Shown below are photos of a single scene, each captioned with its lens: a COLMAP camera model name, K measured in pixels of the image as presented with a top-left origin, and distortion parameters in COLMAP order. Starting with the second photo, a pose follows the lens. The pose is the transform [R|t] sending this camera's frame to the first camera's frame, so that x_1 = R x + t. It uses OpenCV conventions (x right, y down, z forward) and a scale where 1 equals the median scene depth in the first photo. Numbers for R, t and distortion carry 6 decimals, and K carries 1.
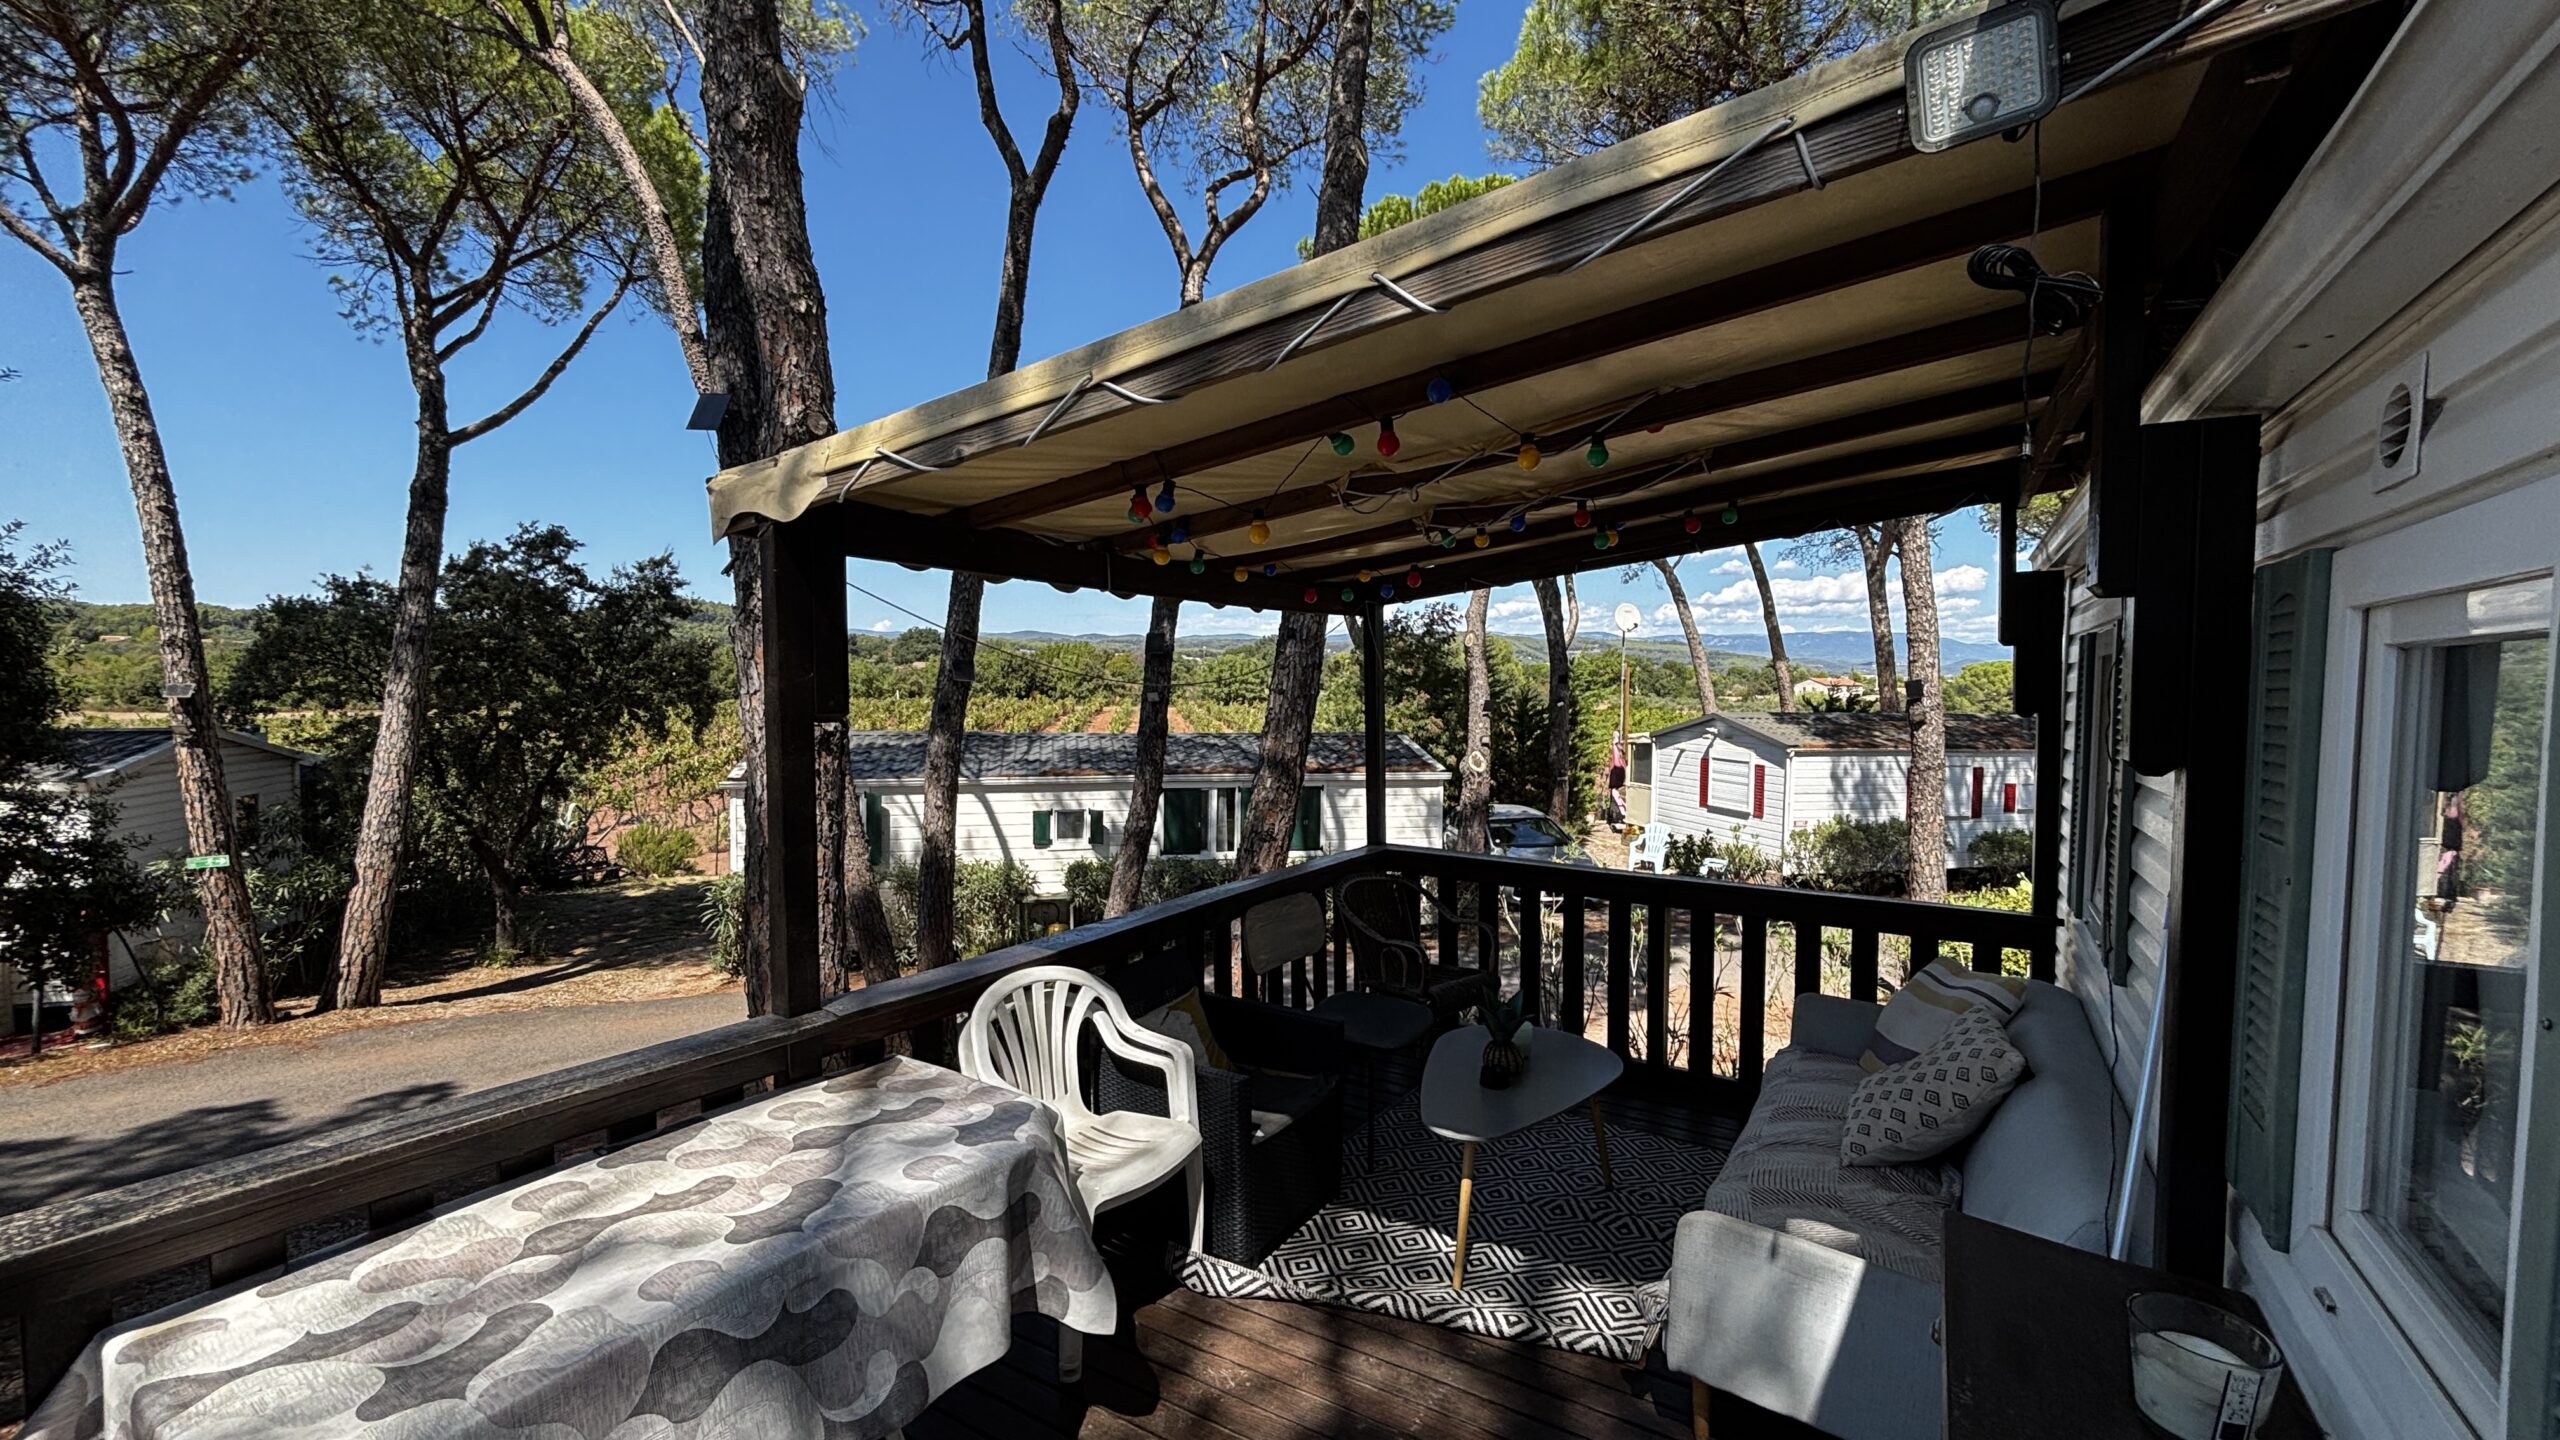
lens RADIAL K [[1034.8, 0, 1280.0], [0, 1034.8, 720.0], [0, 0, 1]] dist [0.002239, 0.000035]
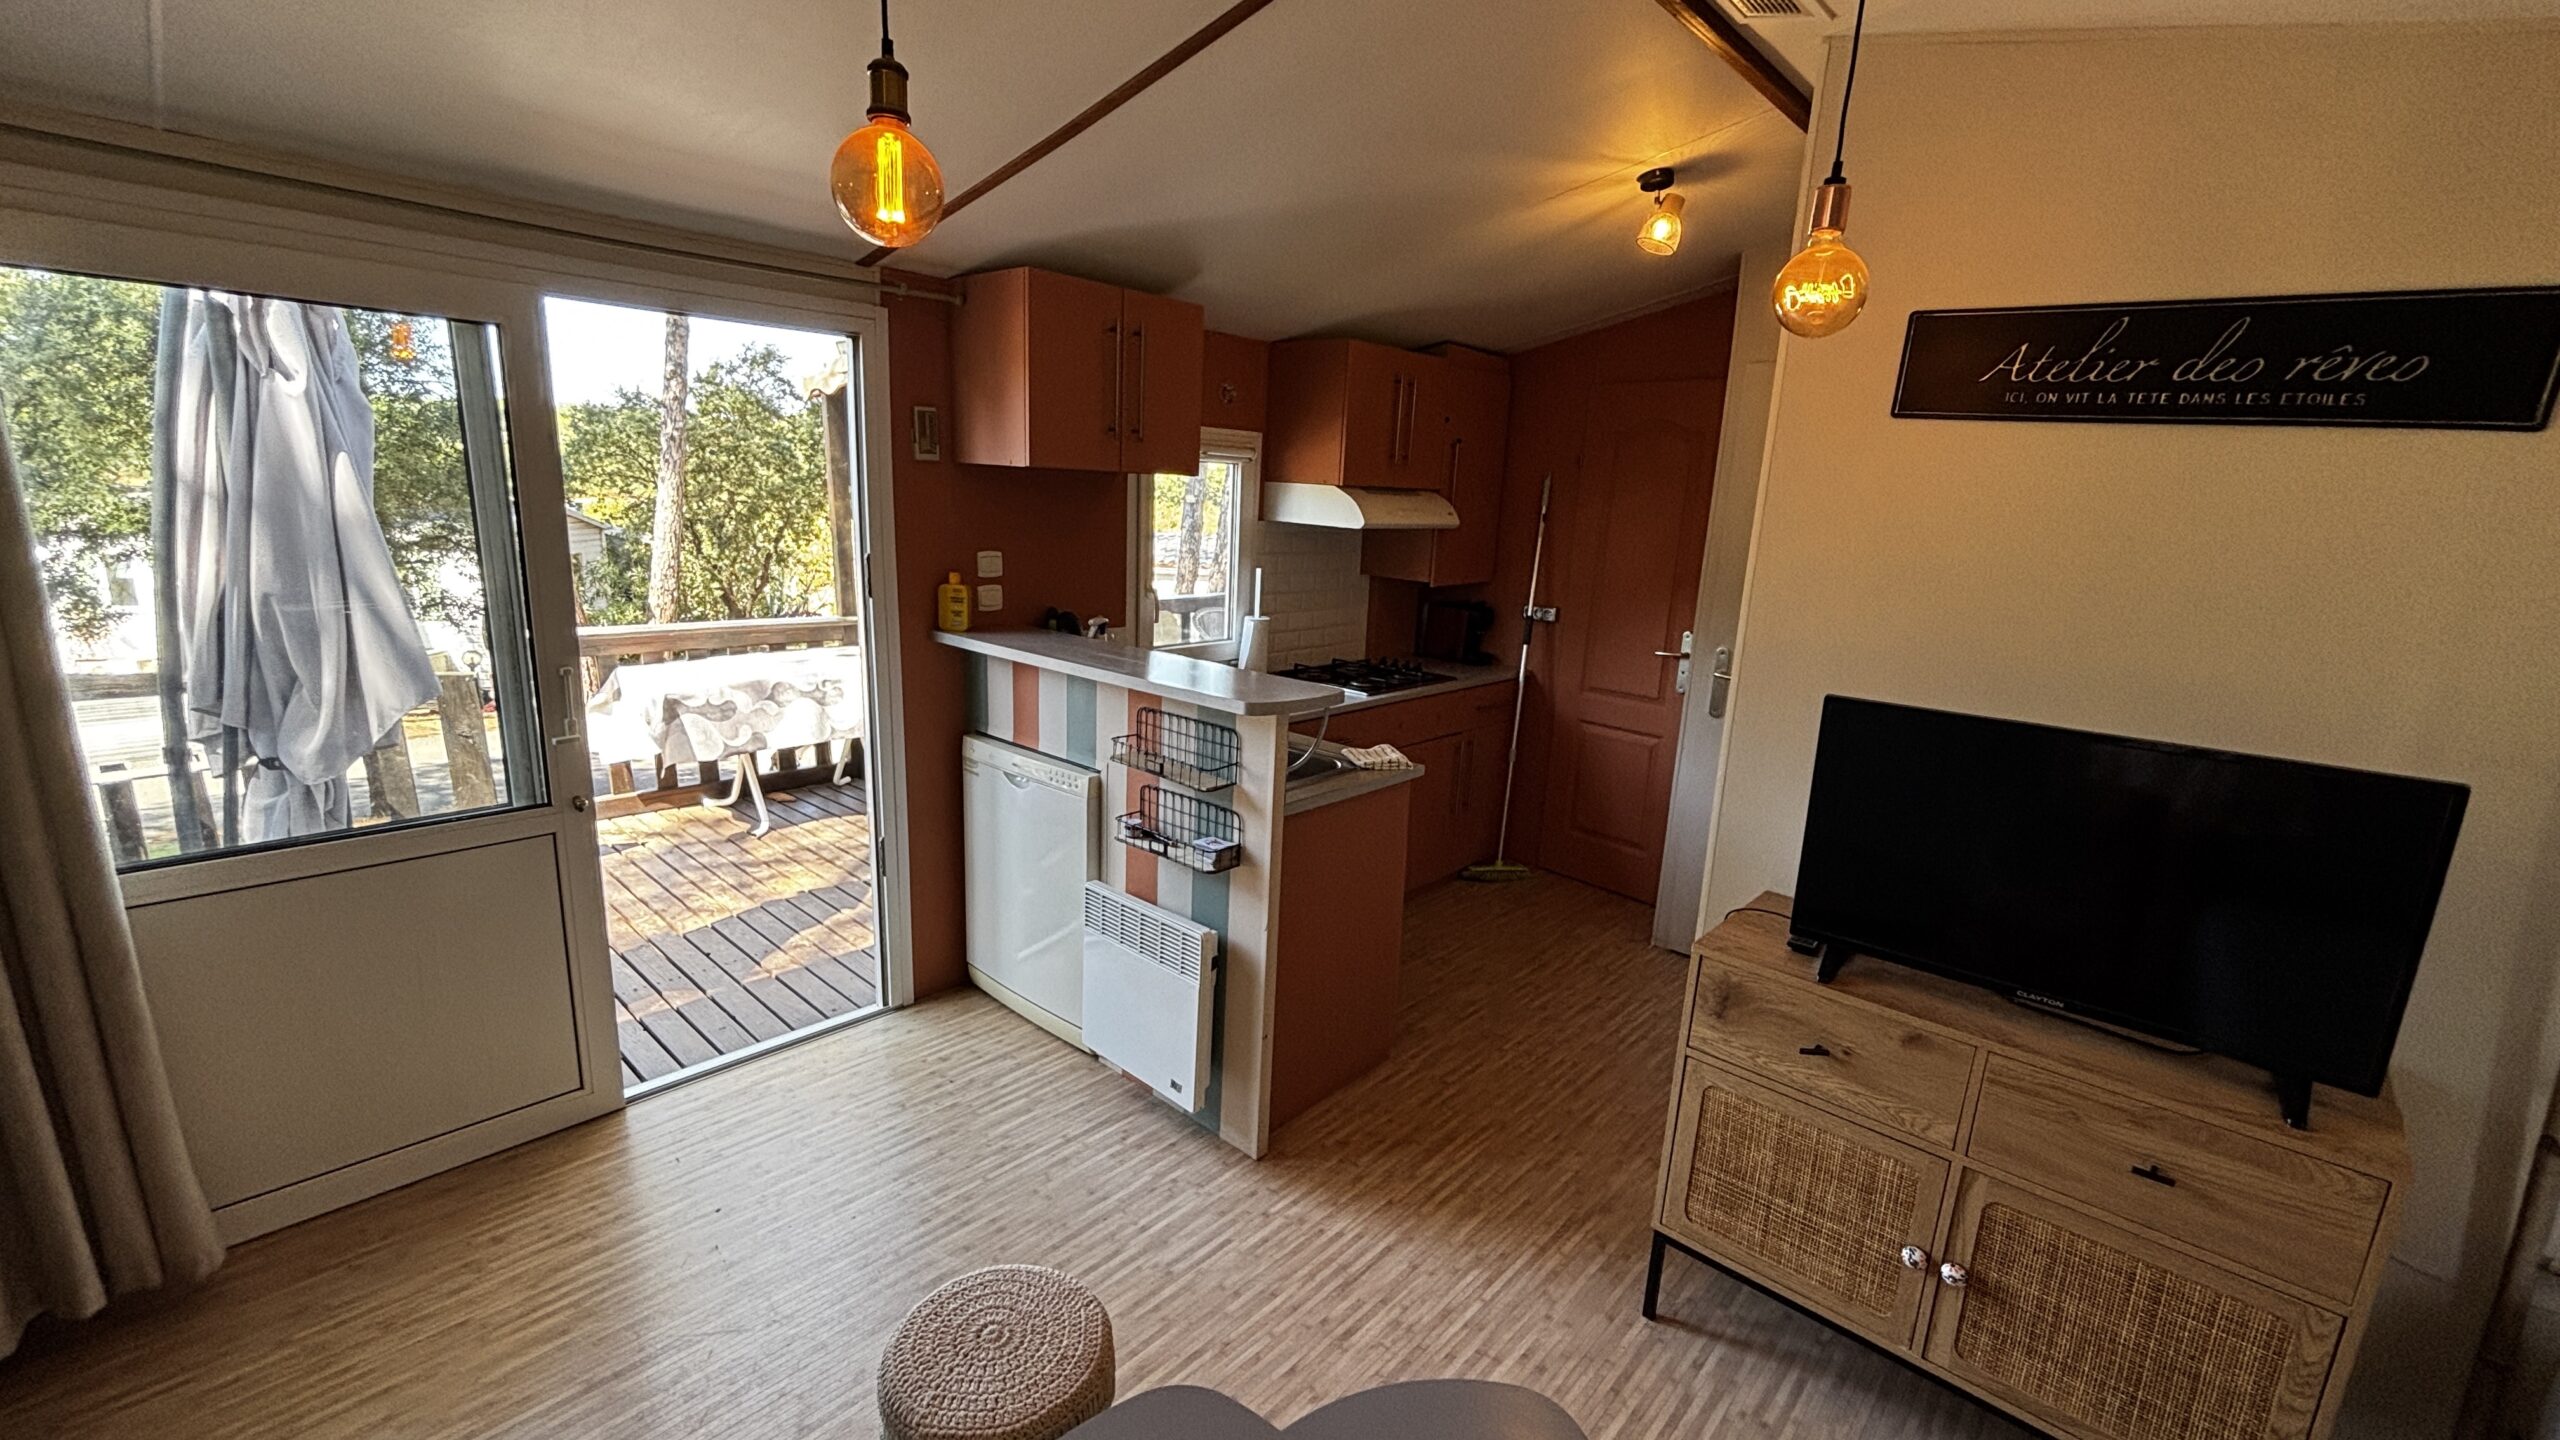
lens RADIAL K [[1047.9, 0, 1280.0], [0, 1047.9, 720.0], [0, 0, 1]] dist [0.011907, -0.000223]
pose [[0.981899, 0.069066, -0.176363, 0.173134], [-0.037788, 0.983859, 0.174909, 0.012051], [0.185597, -0.165079, 0.968660, -0.204152]]
